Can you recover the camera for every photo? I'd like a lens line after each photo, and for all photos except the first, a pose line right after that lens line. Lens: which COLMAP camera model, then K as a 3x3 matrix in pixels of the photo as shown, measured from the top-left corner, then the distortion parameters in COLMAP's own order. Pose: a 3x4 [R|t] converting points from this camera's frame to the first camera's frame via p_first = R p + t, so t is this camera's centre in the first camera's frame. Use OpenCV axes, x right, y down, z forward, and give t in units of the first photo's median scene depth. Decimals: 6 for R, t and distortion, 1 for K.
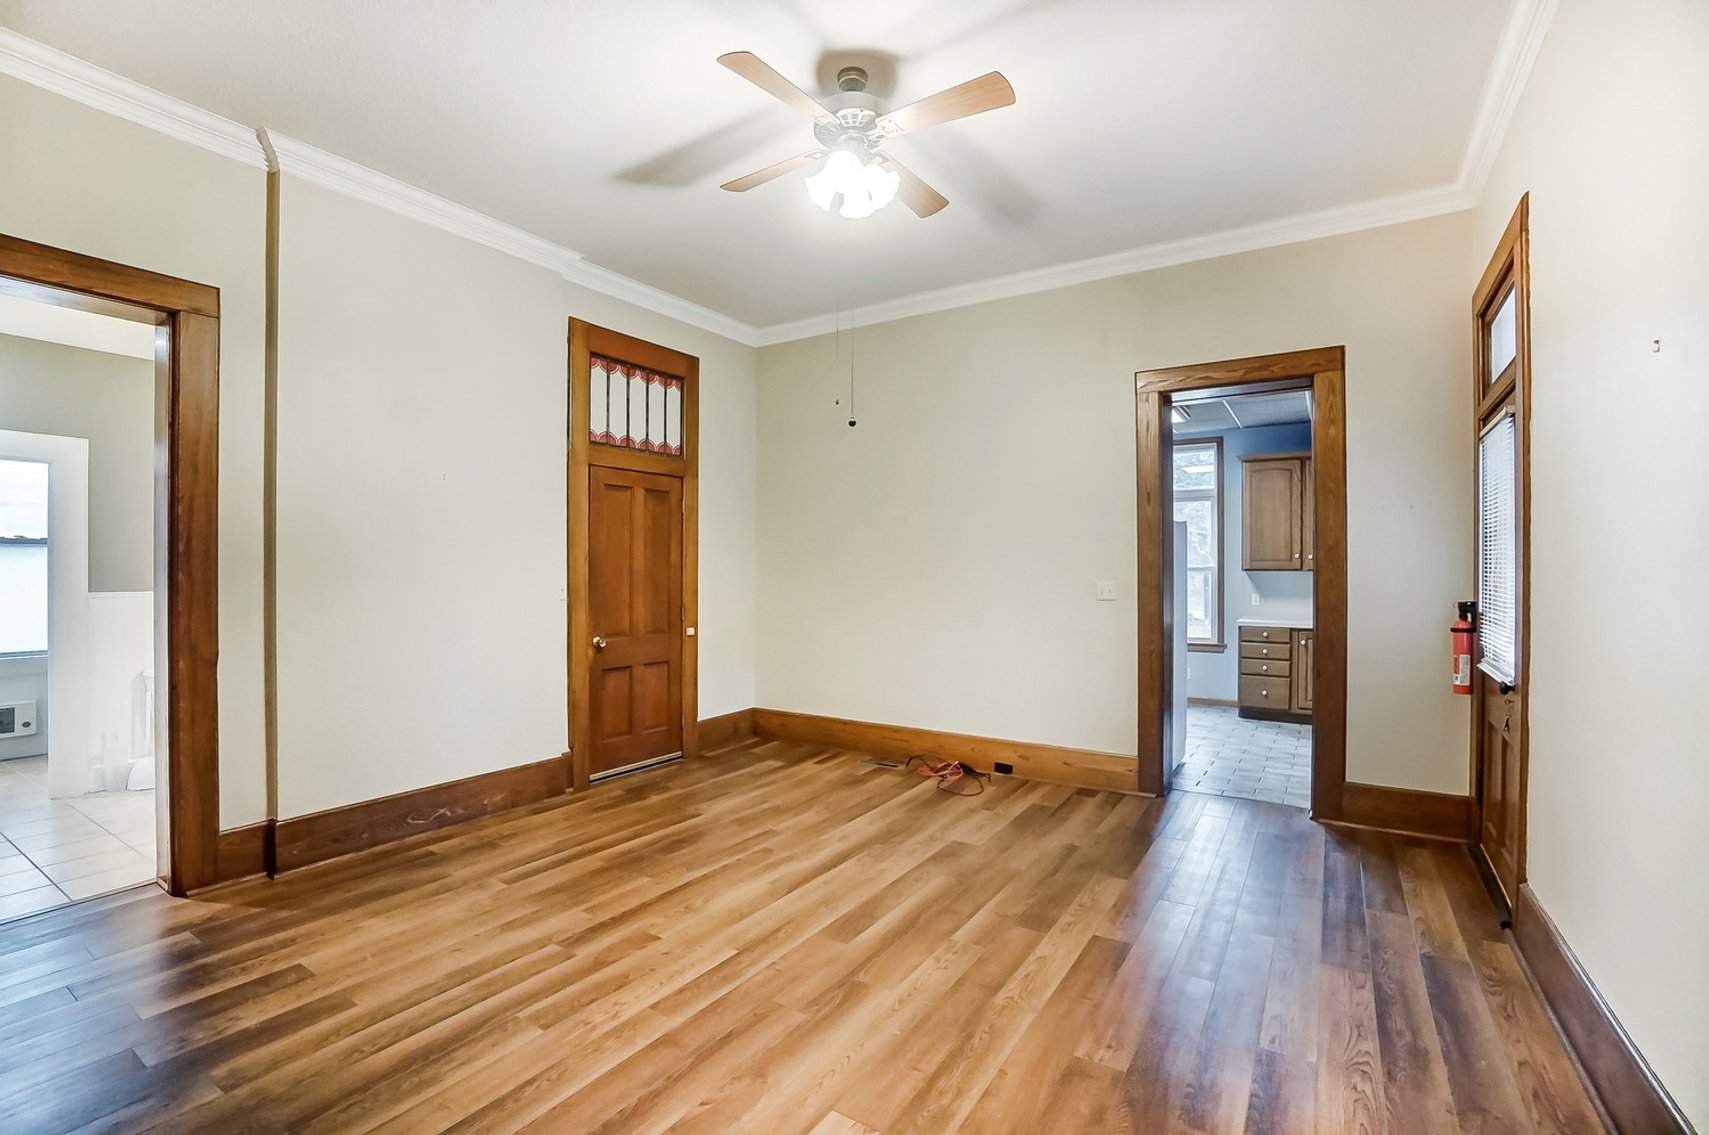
lens RADIAL K [[758.6, 0, 851.2], [0, 758.6, 575.6], [0, 0, 1]] dist [-0.050263, 0.014030]
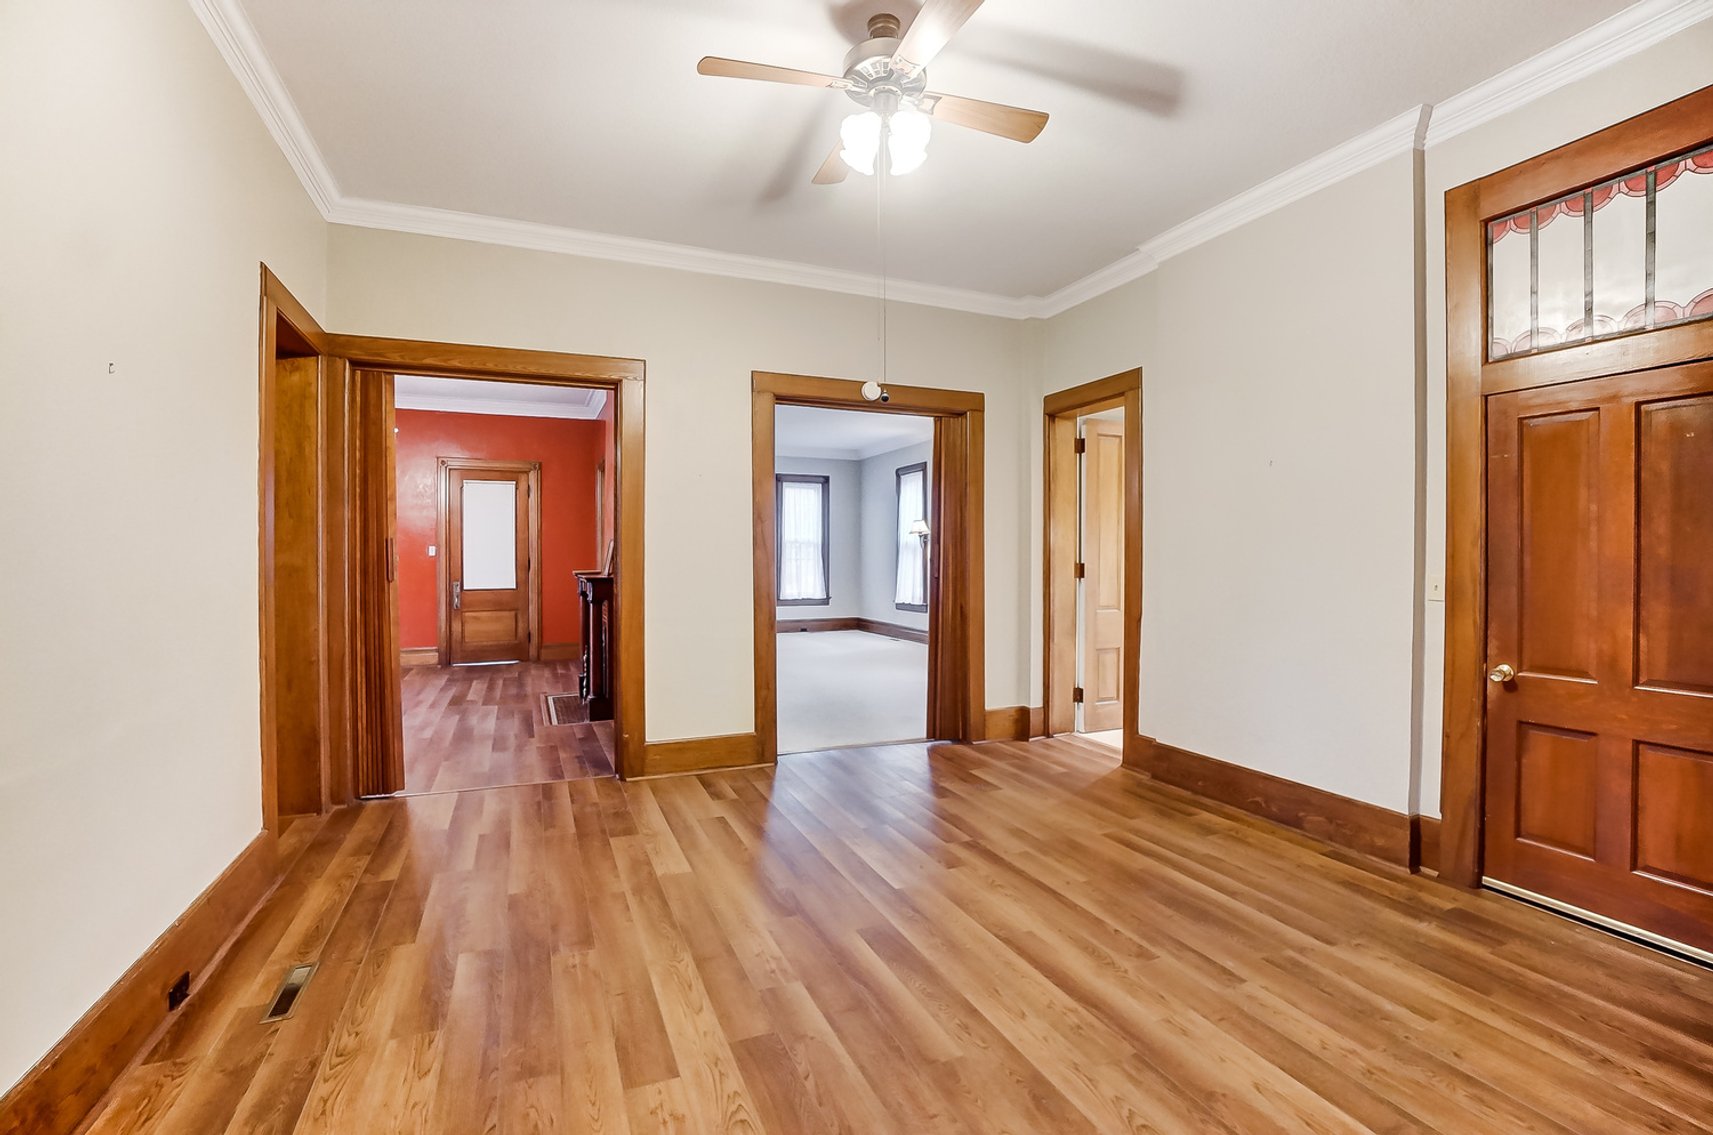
lens RADIAL K [[760.4, 0, 851.7], [0, 760.4, 571.2], [0, 0, 1]] dist [-0.050263, 0.014030]
pose [[-0.556696, 0.013018, -0.830614, 0.605699], [-0.007063, 0.999767, 0.020403, -0.007139], [0.830686, 0.017225, -0.556474, 1.134073]]
